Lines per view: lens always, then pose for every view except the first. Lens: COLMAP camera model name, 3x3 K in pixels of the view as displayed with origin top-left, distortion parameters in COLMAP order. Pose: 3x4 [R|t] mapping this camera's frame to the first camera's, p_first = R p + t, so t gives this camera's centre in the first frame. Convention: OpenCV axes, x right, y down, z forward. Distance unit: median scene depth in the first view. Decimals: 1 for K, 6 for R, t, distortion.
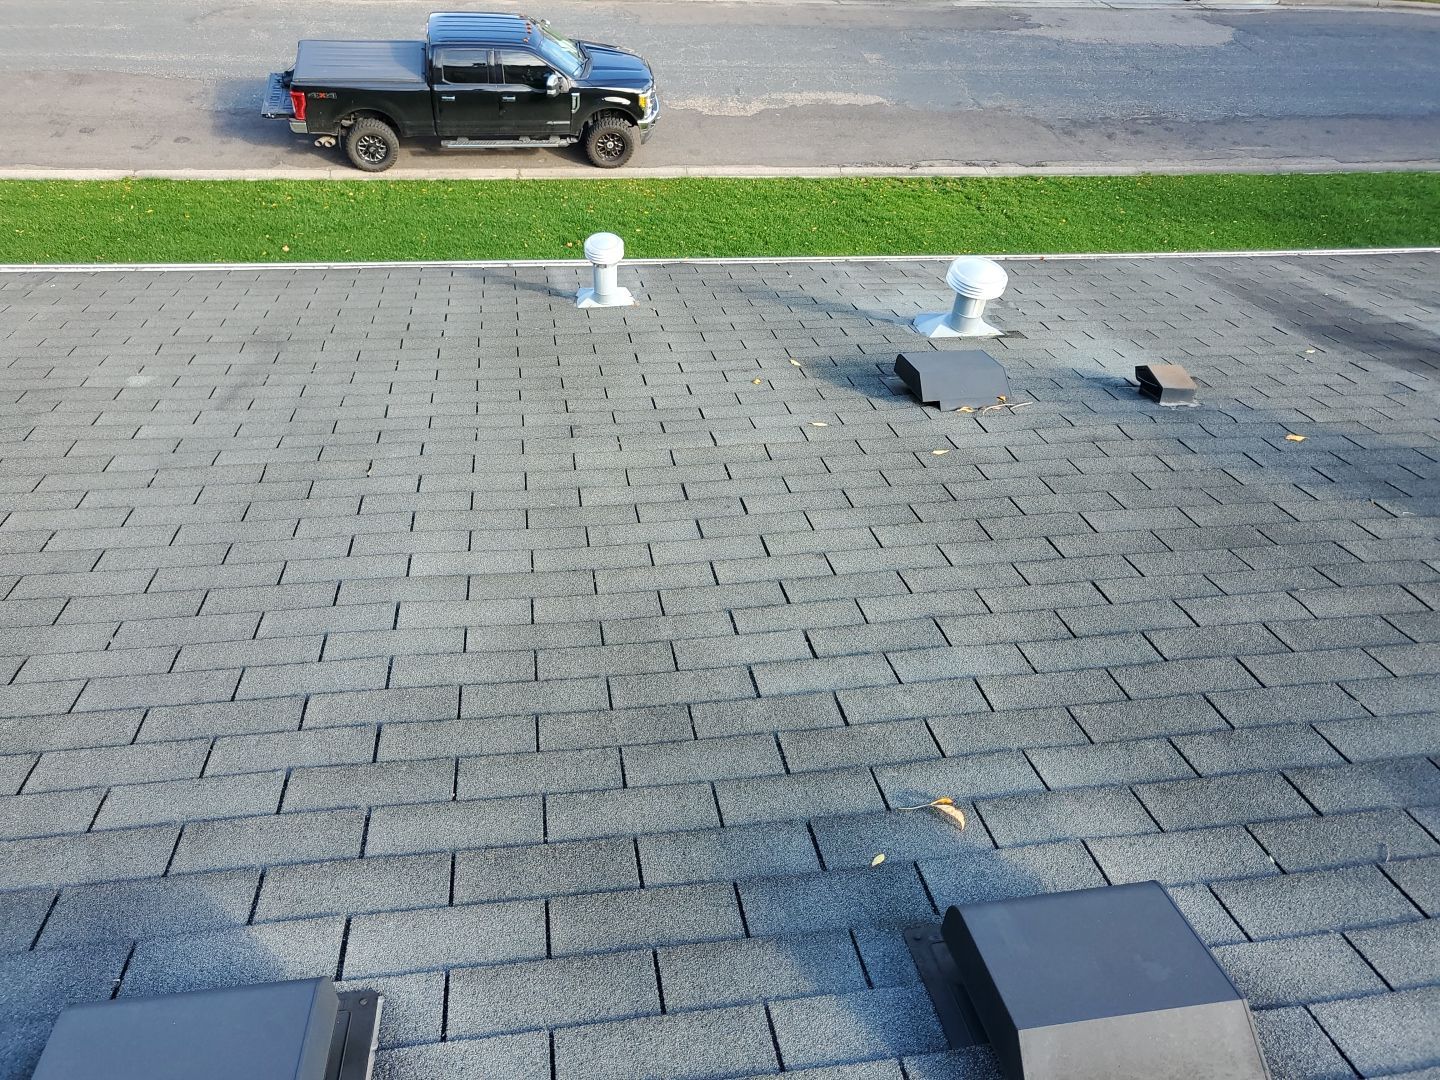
lens RADIAL K [[1069.7, 0, 720.0], [0, 1069.7, 540.0], [0, 0, 1]] dist [0.008556, 0.004485]
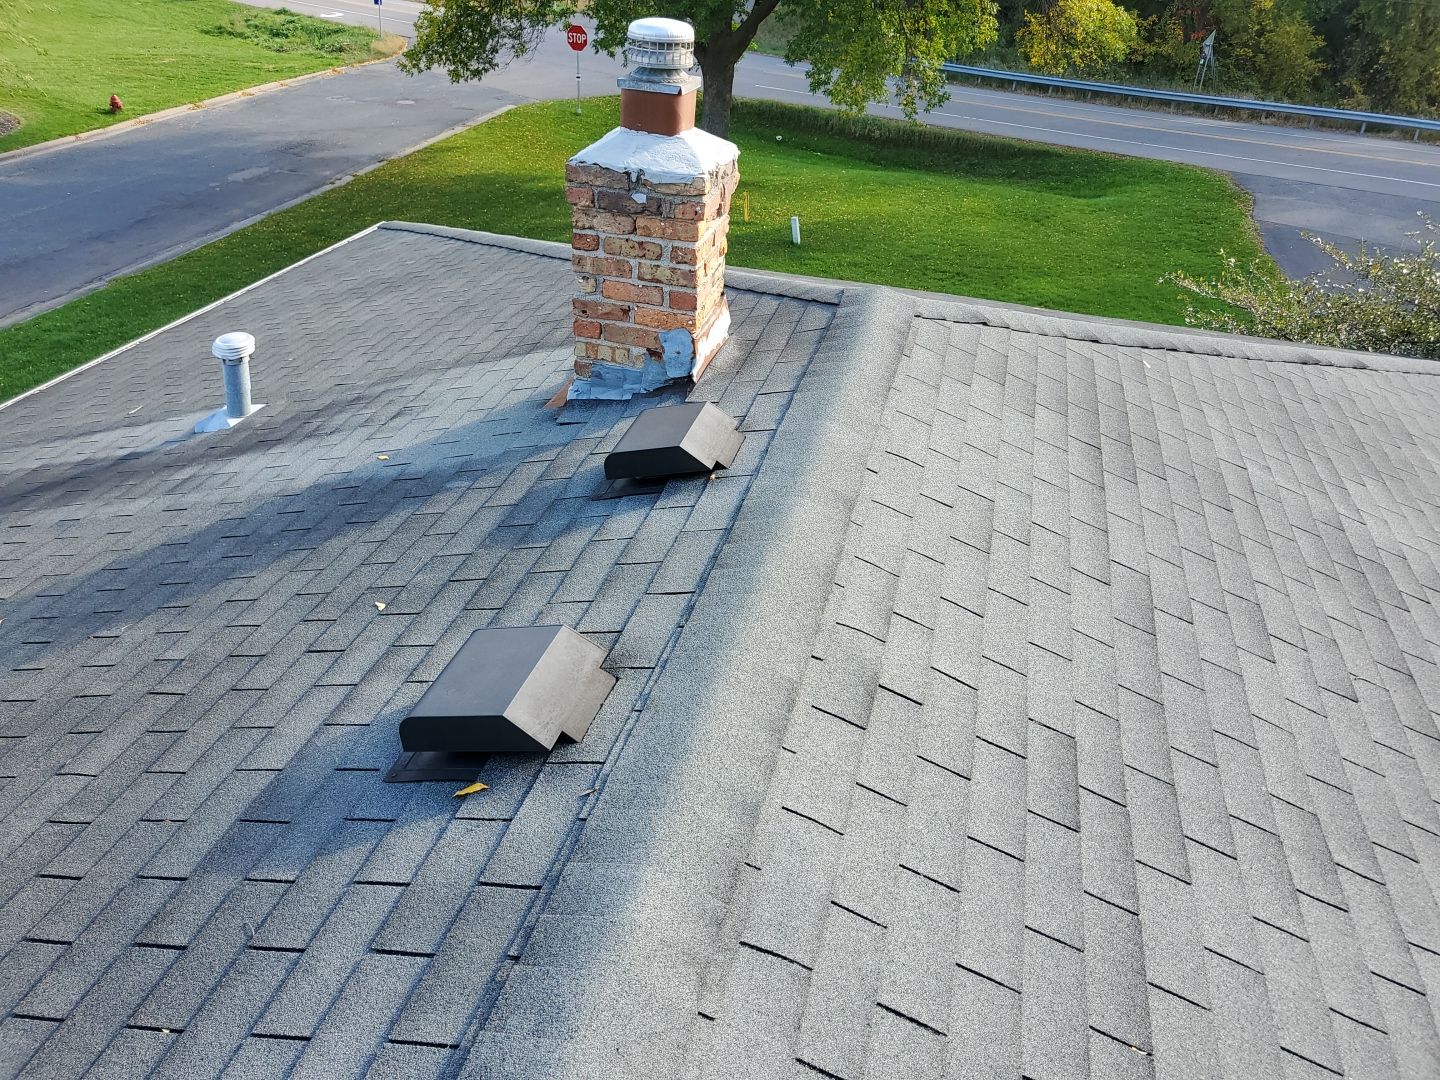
lens RADIAL K [[1069.7, 0, 720.0], [0, 1069.7, 540.0], [0, 0, 1]] dist [0.008556, 0.004485]
pose [[0.401035, -0.513558, 0.758570, 0.169305], [0.605709, 0.769882, 0.200994, 0.057406], [-0.687231, 0.378868, 0.619816, -0.049974]]
